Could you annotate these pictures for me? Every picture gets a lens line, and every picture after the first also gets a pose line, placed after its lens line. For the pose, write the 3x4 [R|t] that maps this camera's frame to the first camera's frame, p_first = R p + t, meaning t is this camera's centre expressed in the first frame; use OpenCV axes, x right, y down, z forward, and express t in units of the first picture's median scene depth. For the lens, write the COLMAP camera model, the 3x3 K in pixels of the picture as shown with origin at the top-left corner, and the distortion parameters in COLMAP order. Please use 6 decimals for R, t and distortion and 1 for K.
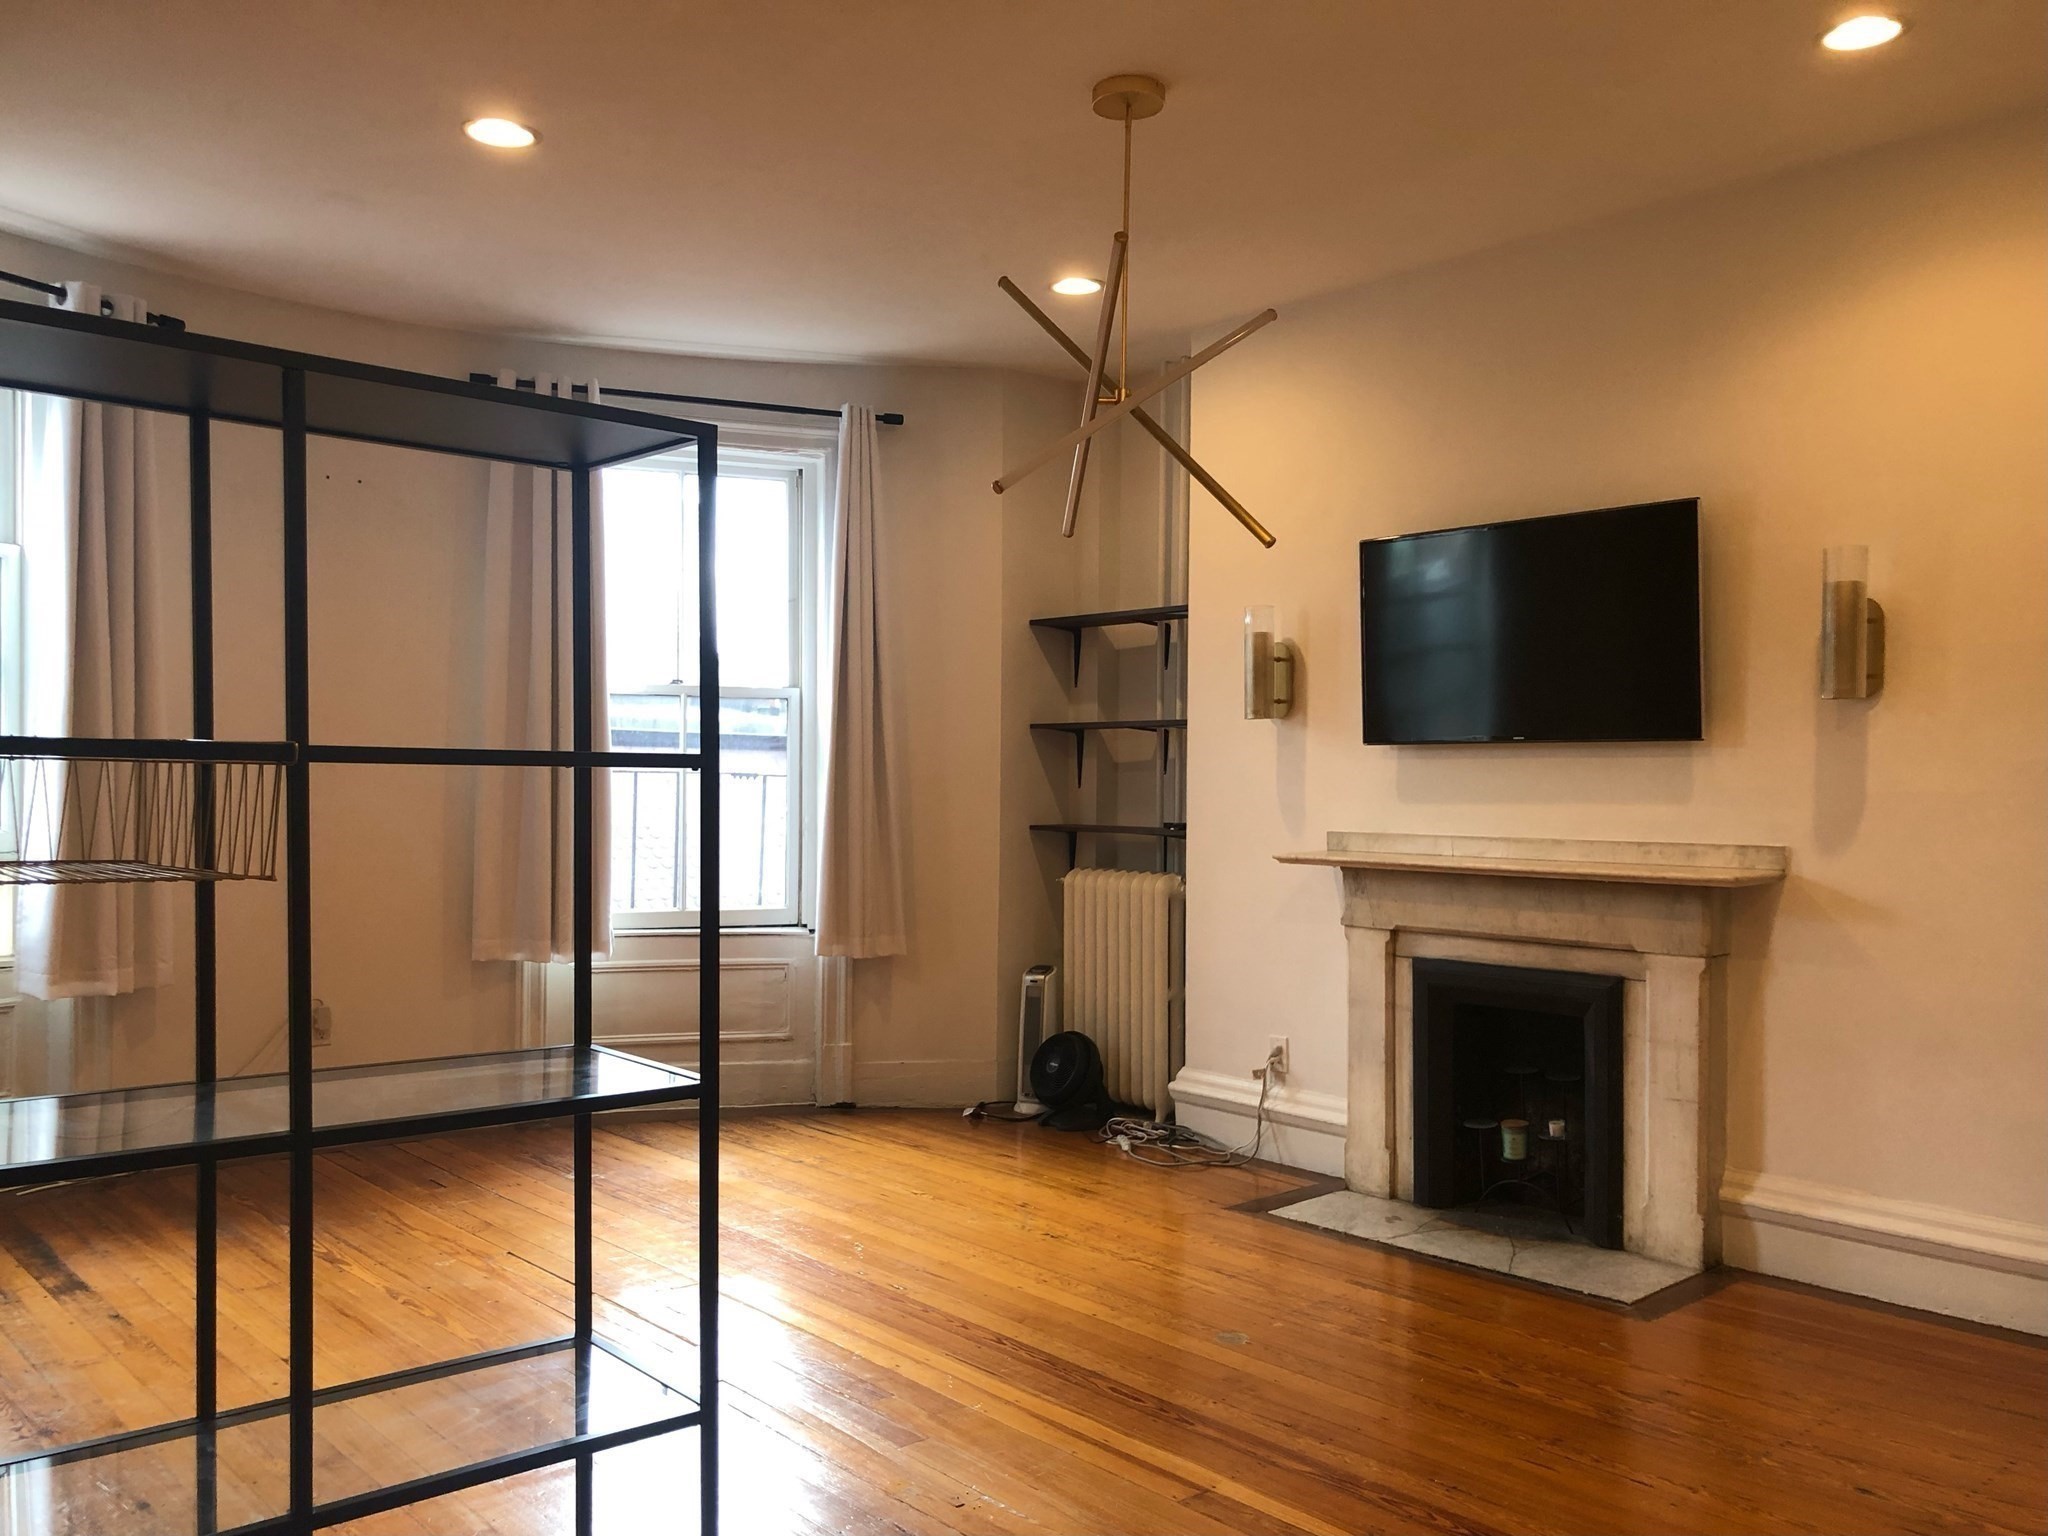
lens RADIAL K [[1709.0, 0, 1025.9], [0, 1709.0, 785.1], [0, 0, 1]] dist [0.058167, -0.053030]
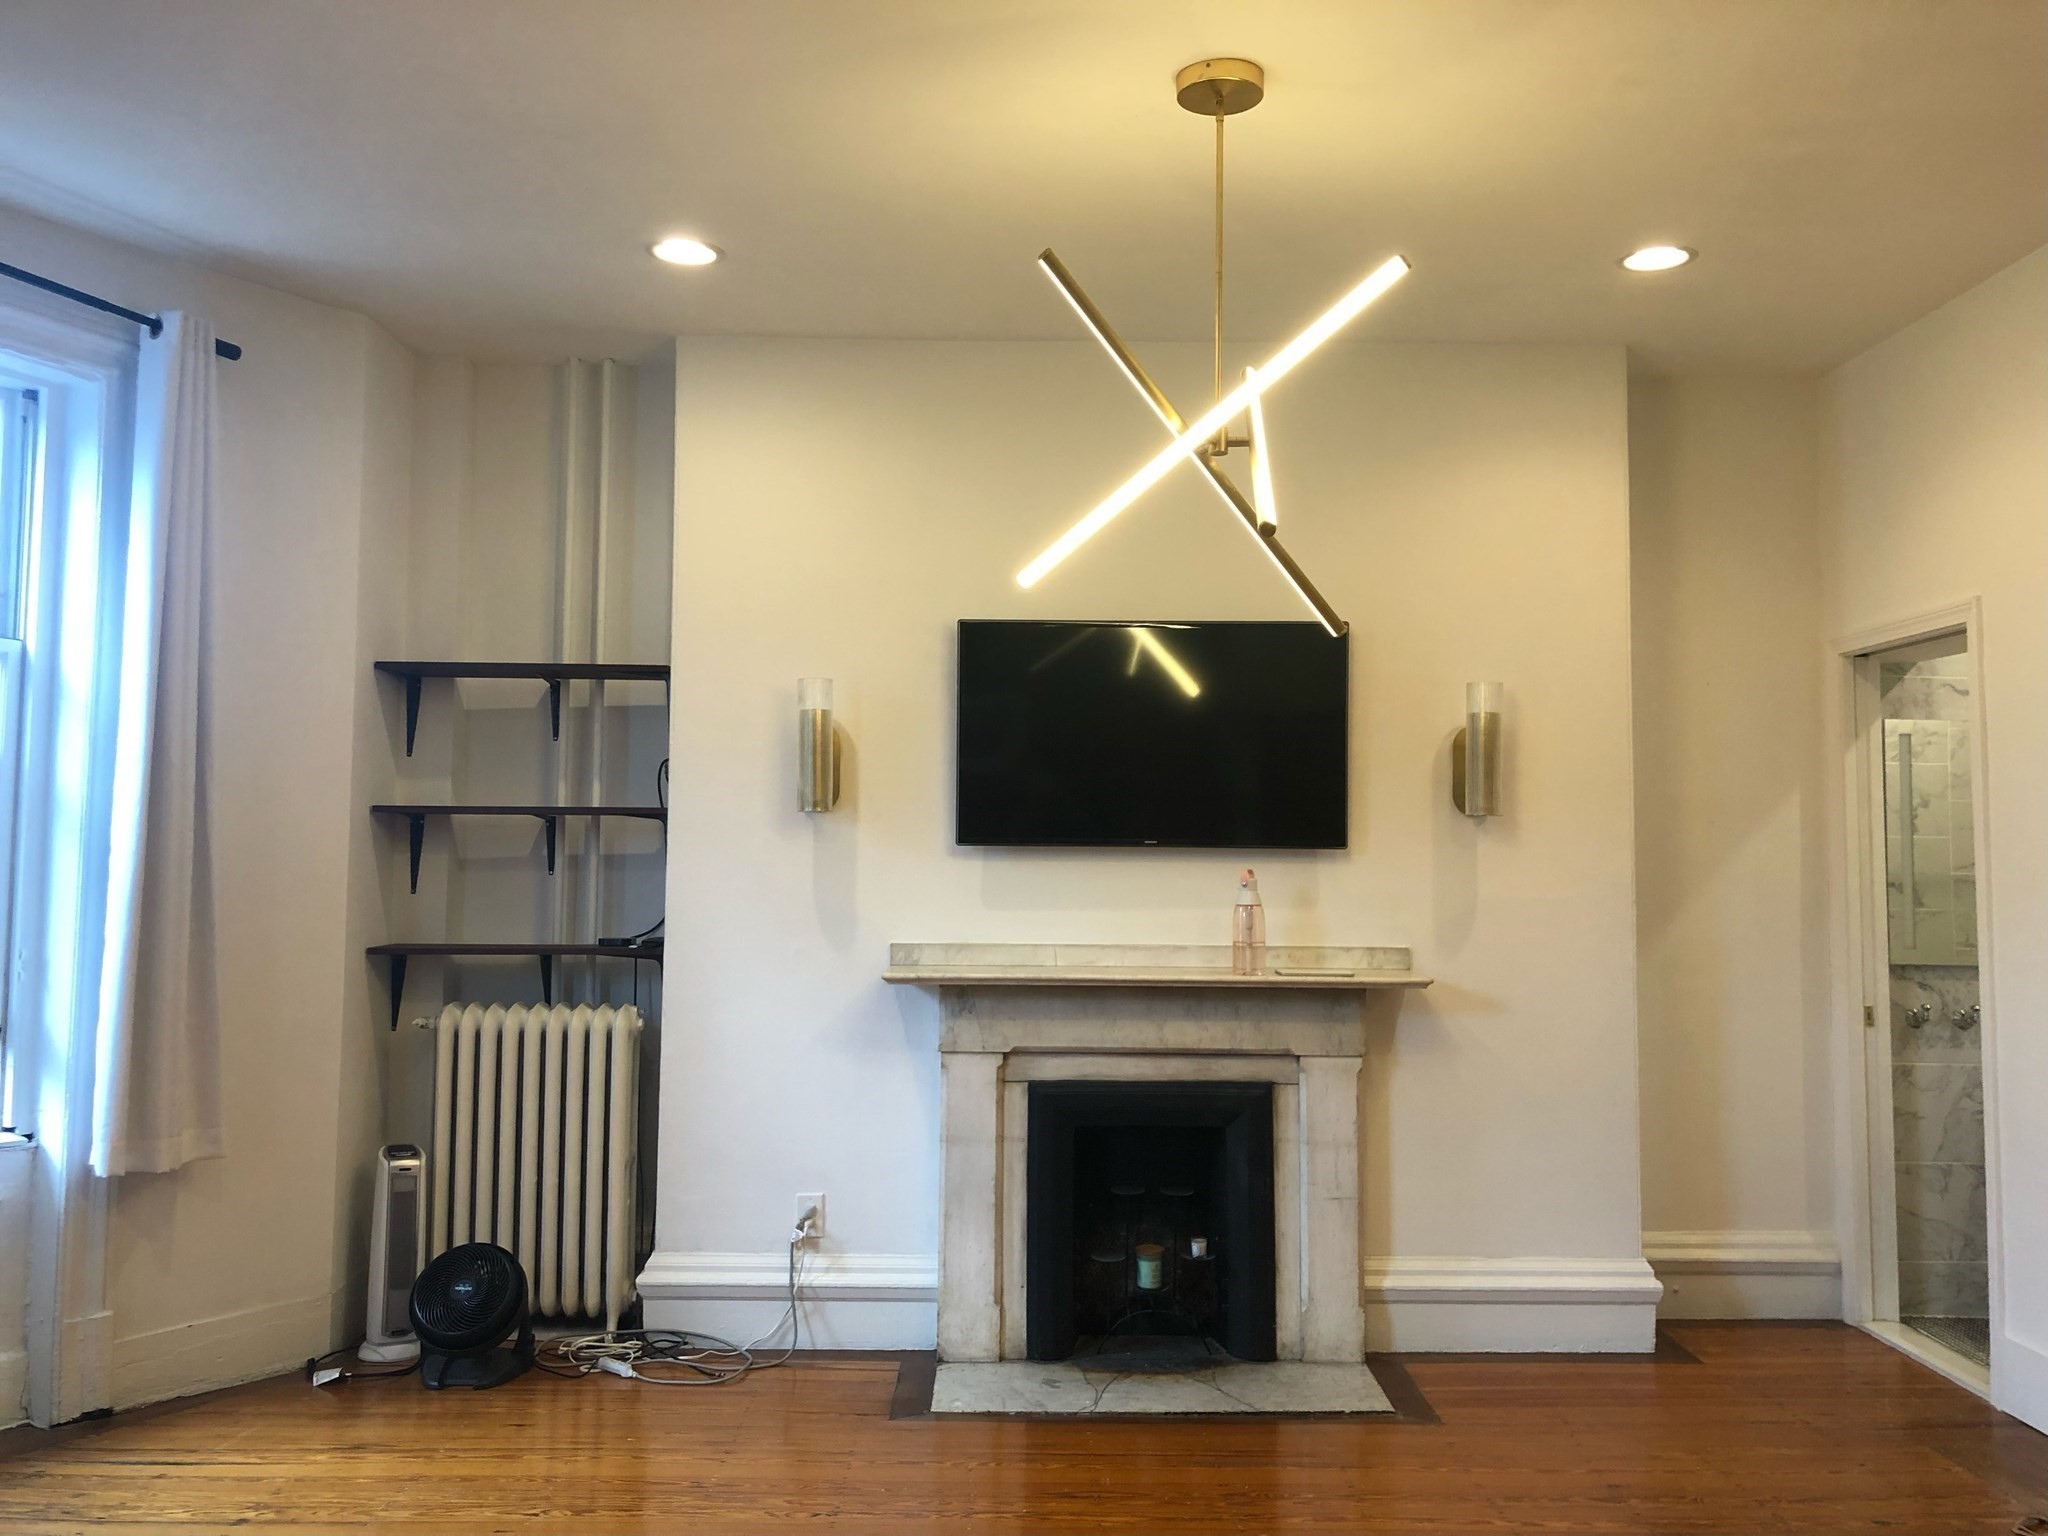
lens RADIAL K [[1709.0, 0, 1018.4], [0, 1709.0, 746.4], [0, 0, 1]] dist [0.058167, -0.053030]
pose [[0.646654, 0.051944, 0.761013, -0.479586], [-0.001335, 0.997754, -0.066969, -0.016030], [-0.762782, 0.042290, 0.645271, 0.415070]]
